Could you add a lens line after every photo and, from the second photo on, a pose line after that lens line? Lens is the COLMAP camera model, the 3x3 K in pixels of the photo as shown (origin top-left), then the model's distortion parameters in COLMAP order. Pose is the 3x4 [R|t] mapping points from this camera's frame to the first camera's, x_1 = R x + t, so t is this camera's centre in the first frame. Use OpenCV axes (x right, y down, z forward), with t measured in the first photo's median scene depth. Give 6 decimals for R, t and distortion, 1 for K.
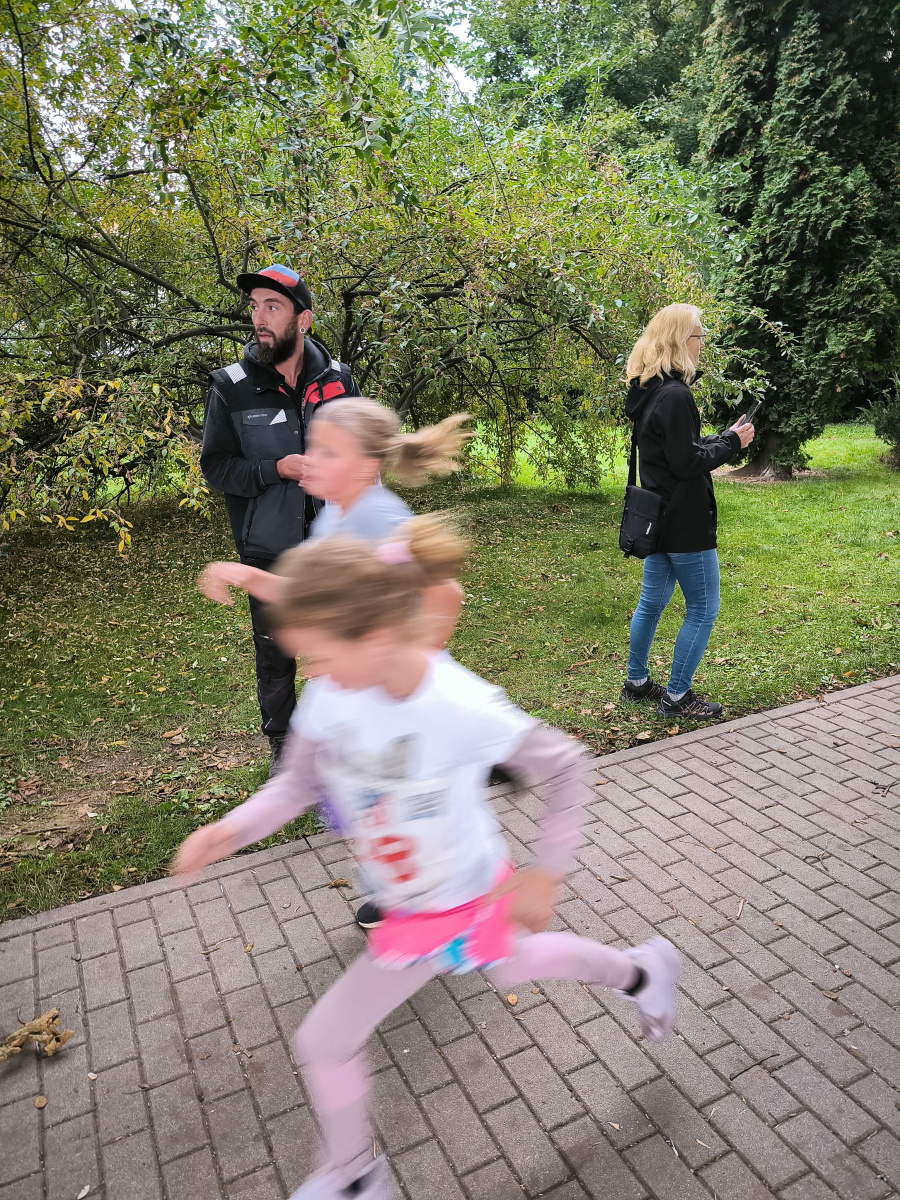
lens RADIAL K [[868.8, 0, 430.6], [0, 868.8, 605.1], [0, 0, 1]] dist [0.046370, -0.026650]
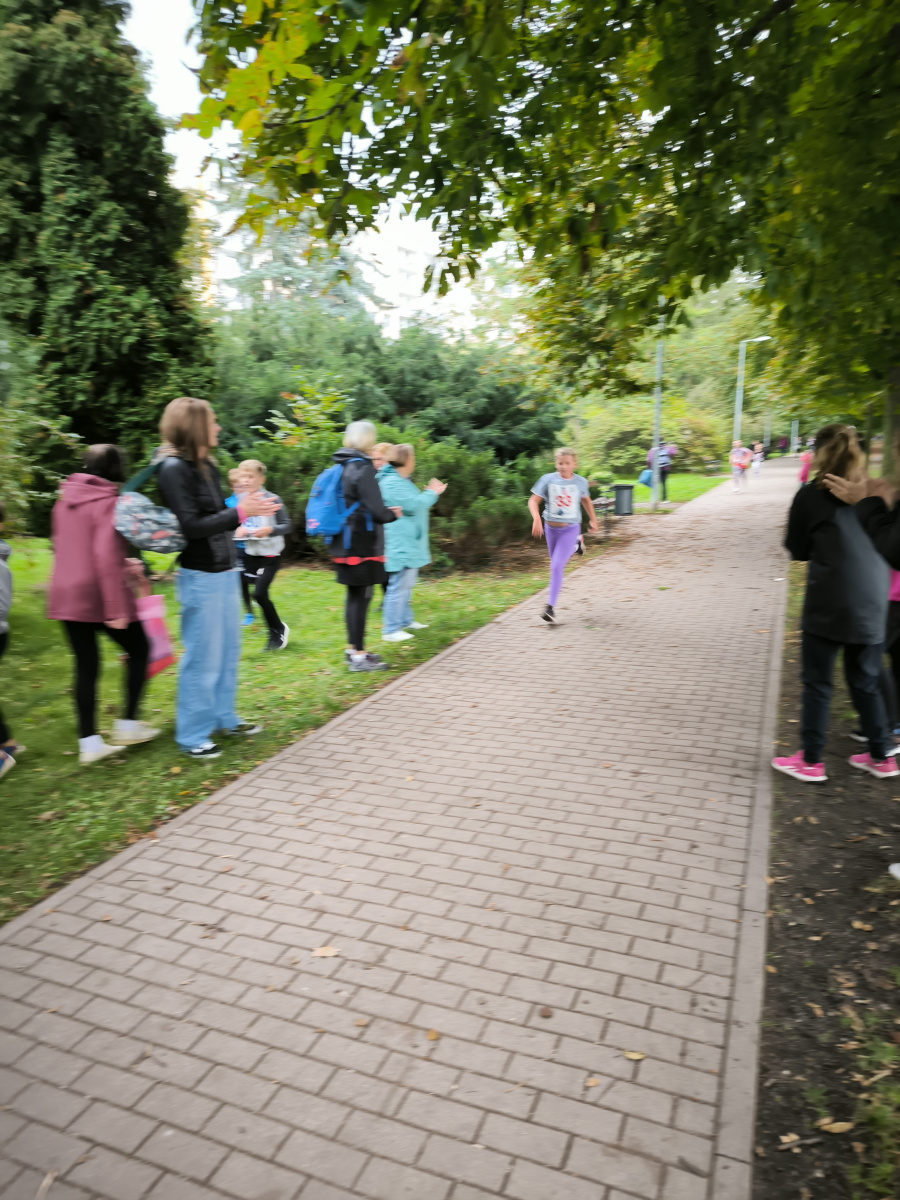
lens RADIAL K [[857.6, 0, 459.4], [0, 857.6, 614.7], [0, 0, 1]] dist [0.061579, -0.057023]
pose [[0.752710, -0.127338, 0.645920, 0.054075], [0.191167, 0.981119, -0.029353, -0.013581], [-0.629986, 0.145573, 0.762841, 0.028999]]
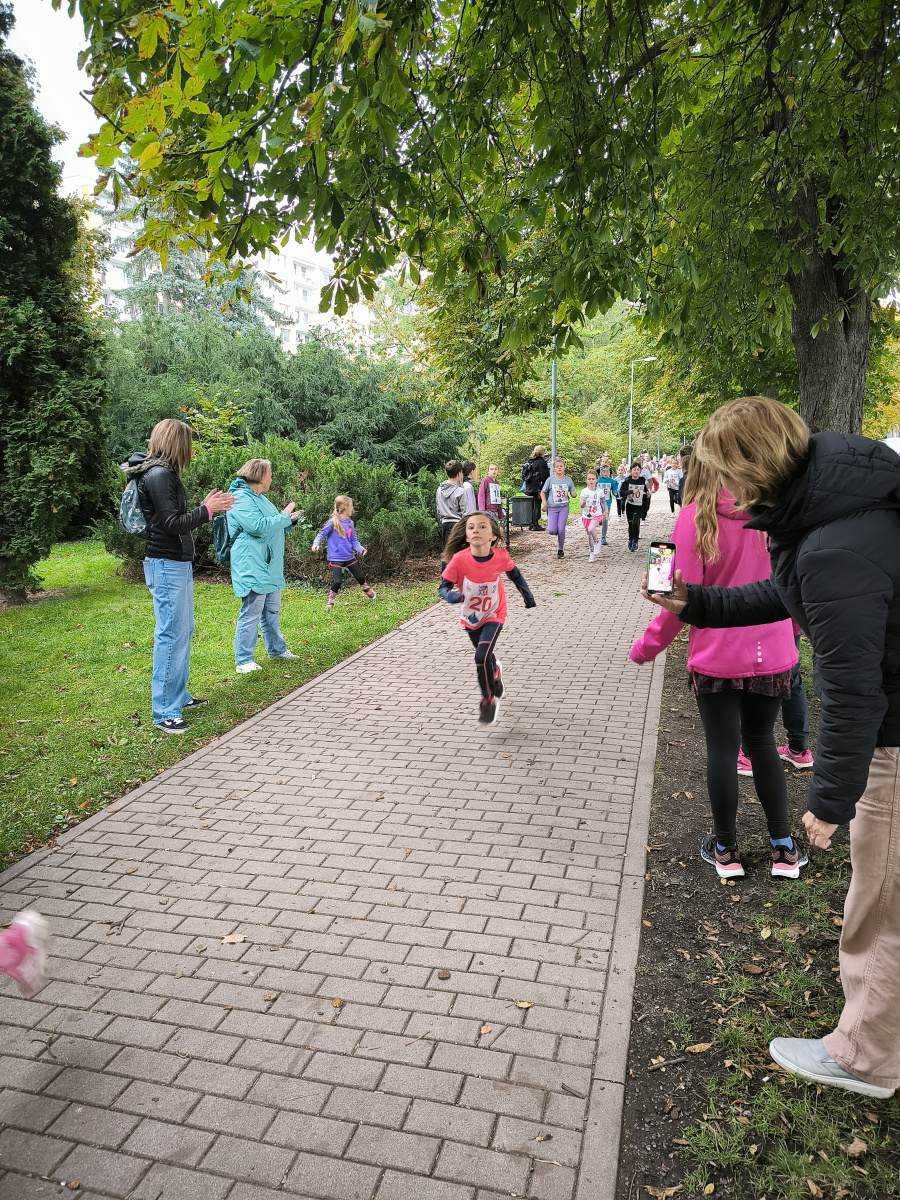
lens RADIAL K [[863.2, 0, 471.1], [0, 863.2, 591.9], [0, 0, 1]] dist [0.067236, -0.052036]
pose [[0.666119, -0.113648, 0.737136, 0.038311], [0.218533, 0.974687, -0.047207, -0.004562], [-0.713112, 0.192534, 0.674094, 0.008185]]
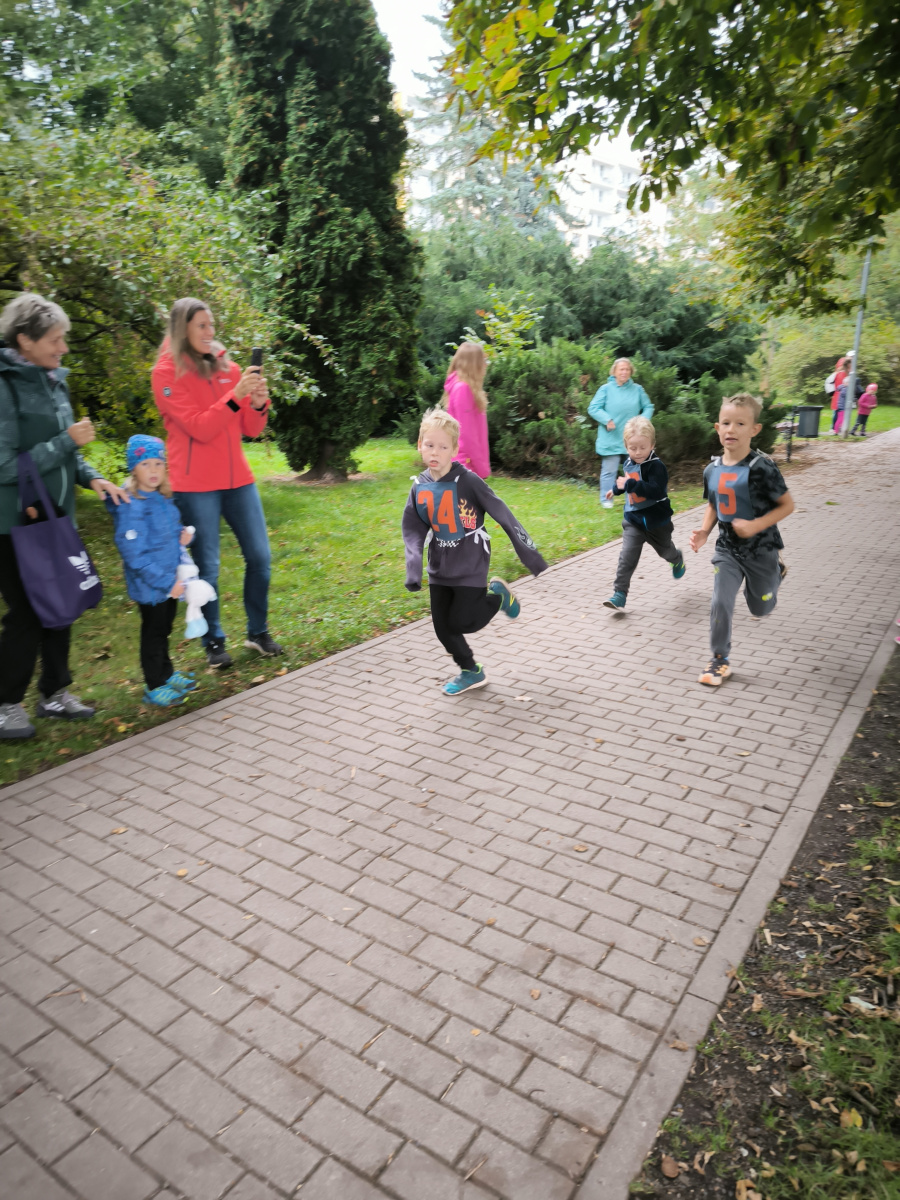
lens RADIAL K [[857.6, 0, 459.4], [0, 857.6, 614.7], [0, 0, 1]] dist [0.061579, -0.057023]
pose [[0.868727, -0.116842, 0.481311, -0.023372], [0.122896, 0.992237, 0.019055, 0.029894], [-0.479801, 0.042598, 0.876343, -0.047529]]
